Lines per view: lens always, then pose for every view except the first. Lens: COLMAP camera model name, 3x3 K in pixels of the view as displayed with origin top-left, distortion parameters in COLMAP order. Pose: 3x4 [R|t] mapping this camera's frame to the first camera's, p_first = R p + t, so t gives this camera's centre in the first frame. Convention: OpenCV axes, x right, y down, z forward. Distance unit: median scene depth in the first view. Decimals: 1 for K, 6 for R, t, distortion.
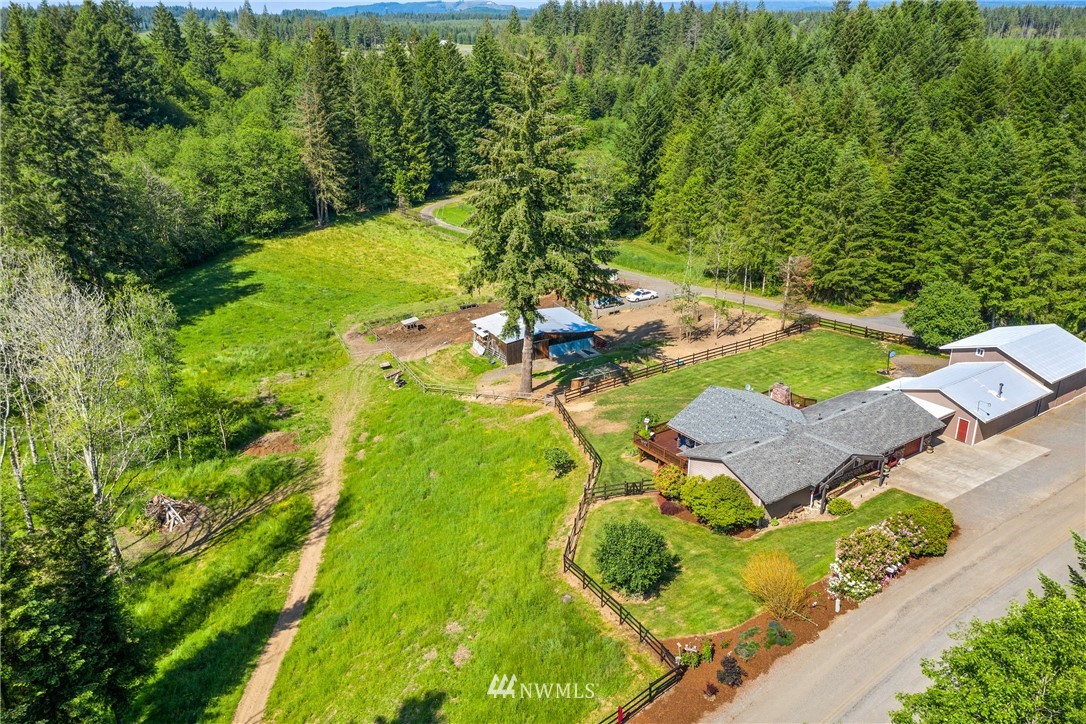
lens RADIAL K [[880.6, 0, 544.9], [0, 880.6, 362.9], [0, 0, 1]] dist [0.015977, -0.023973]
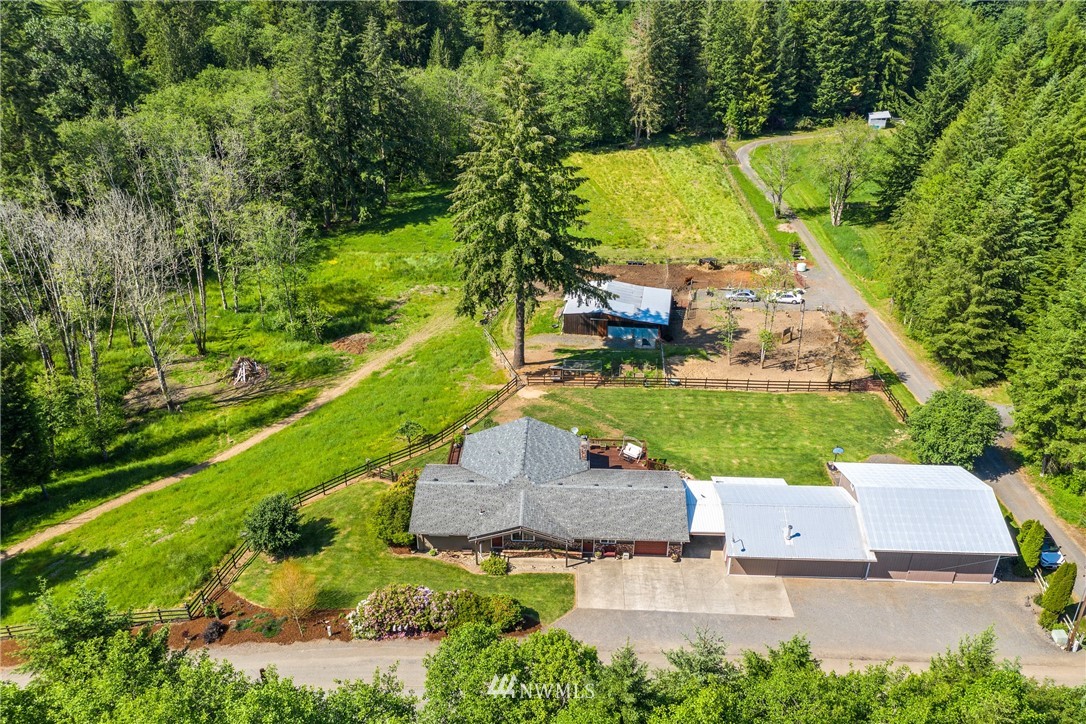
lens RADIAL K [[880.6, 0, 546.0], [0, 880.6, 360.2], [0, 0, 1]] dist [0.015977, -0.023973]
pose [[0.789217, 0.301055, -0.535259, 0.301735], [-0.222790, 0.952576, 0.207279, -0.105185], [0.572277, -0.044337, 0.818861, 0.062183]]
